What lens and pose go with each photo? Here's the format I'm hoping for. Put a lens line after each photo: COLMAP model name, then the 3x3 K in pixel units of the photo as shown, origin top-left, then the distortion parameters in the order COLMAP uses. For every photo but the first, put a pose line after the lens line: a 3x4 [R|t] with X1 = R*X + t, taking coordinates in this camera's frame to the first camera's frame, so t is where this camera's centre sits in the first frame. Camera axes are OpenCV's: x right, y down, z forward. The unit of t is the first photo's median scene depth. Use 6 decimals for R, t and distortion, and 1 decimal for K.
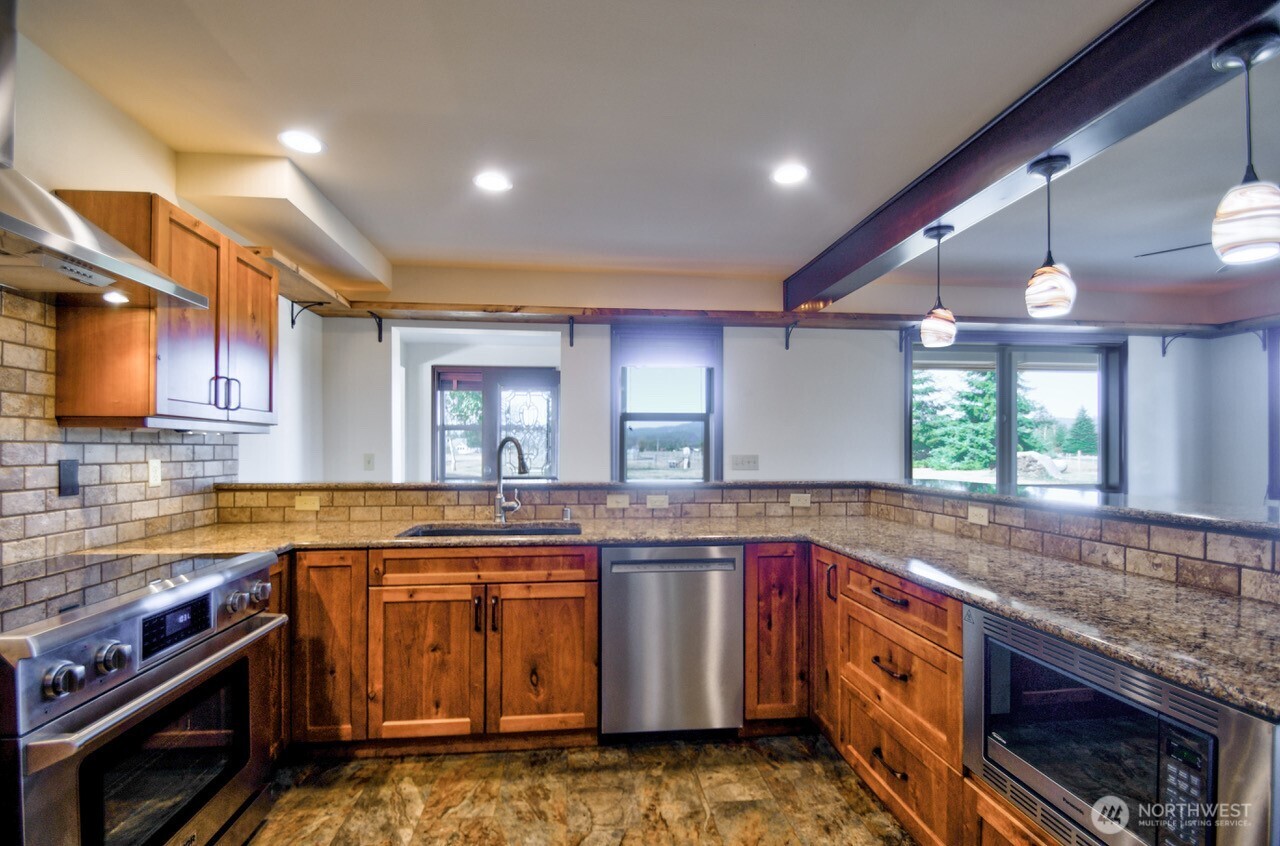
lens RADIAL K [[602.8, 0, 636.7], [0, 602.8, 448.6], [0, 0, 1]] dist [0.014188, -0.025224]
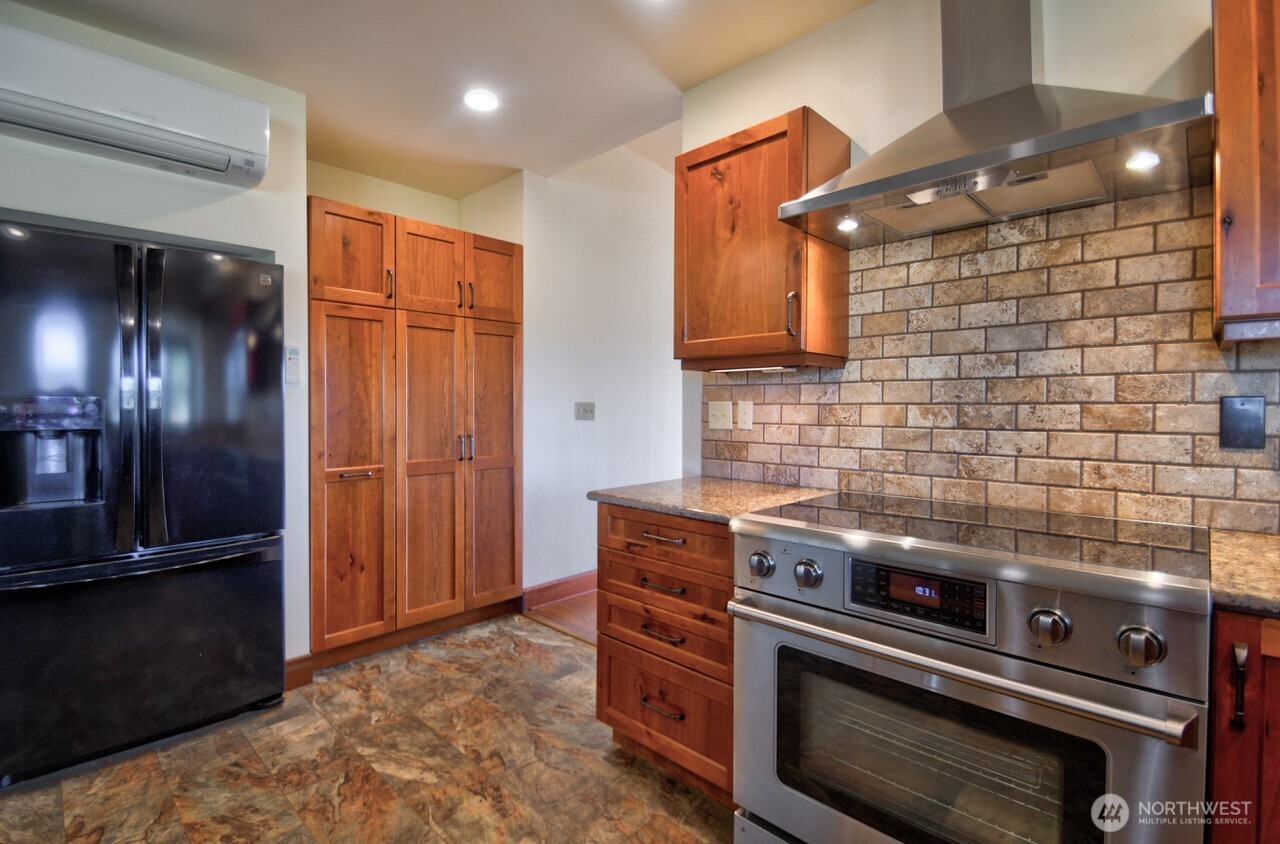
lens RADIAL K [[601.1, 0, 640.9], [0, 601.1, 411.6], [0, 0, 1]] dist [-0.000370, -0.000383]
pose [[-0.766642, 0.001594, -0.642072, 0.019683], [-0.002671, 0.999980, 0.005672, 0.029280], [0.642069, 0.006064, -0.766623, 0.911101]]
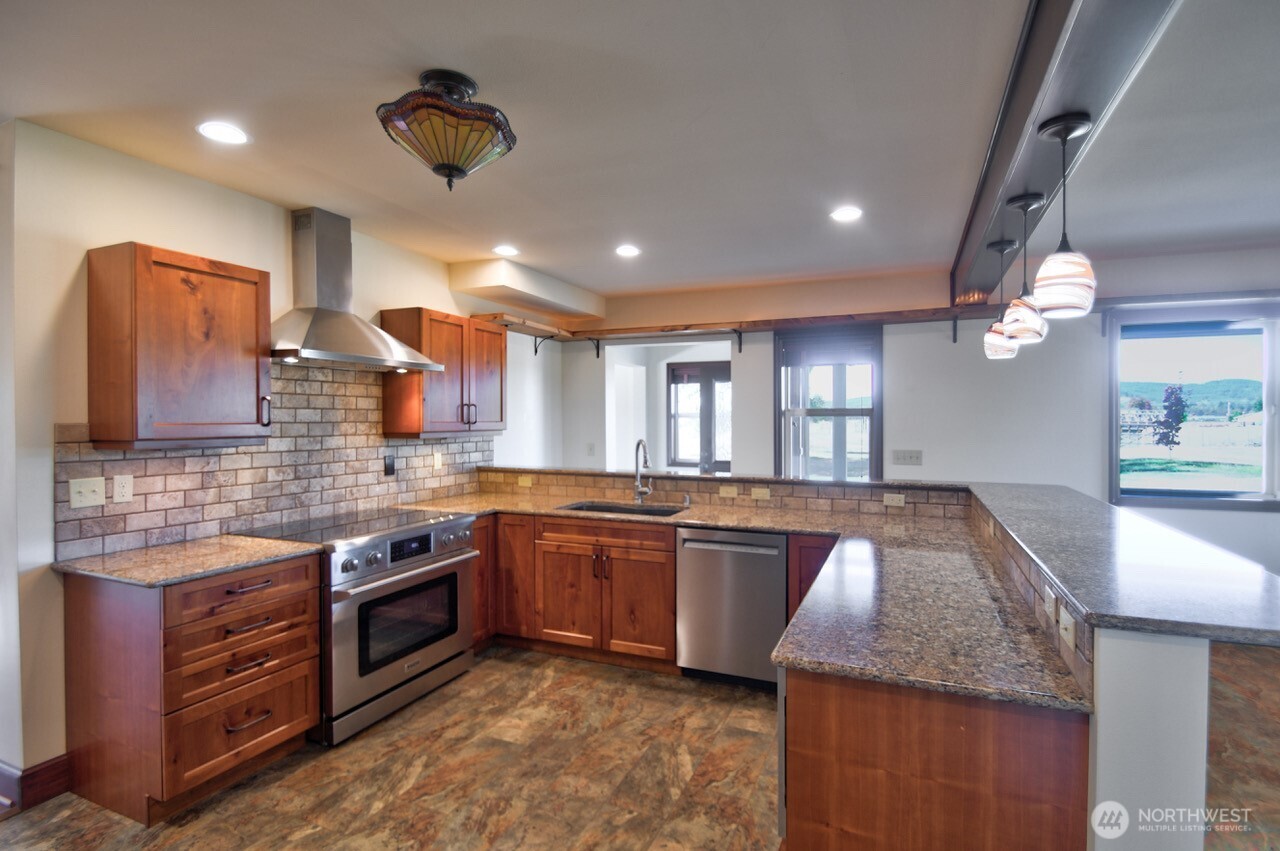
lens RADIAL K [[631.7, 0, 640.0], [0, 631.7, 425.5], [0, 0, 1]] dist [-0.001284, -0.000336]
pose [[0.869781, 0.004873, -0.493414, 0.575450], [0.001966, 0.999909, 0.013340, -0.083489], [0.493434, -0.012573, 0.869693, -0.262578]]
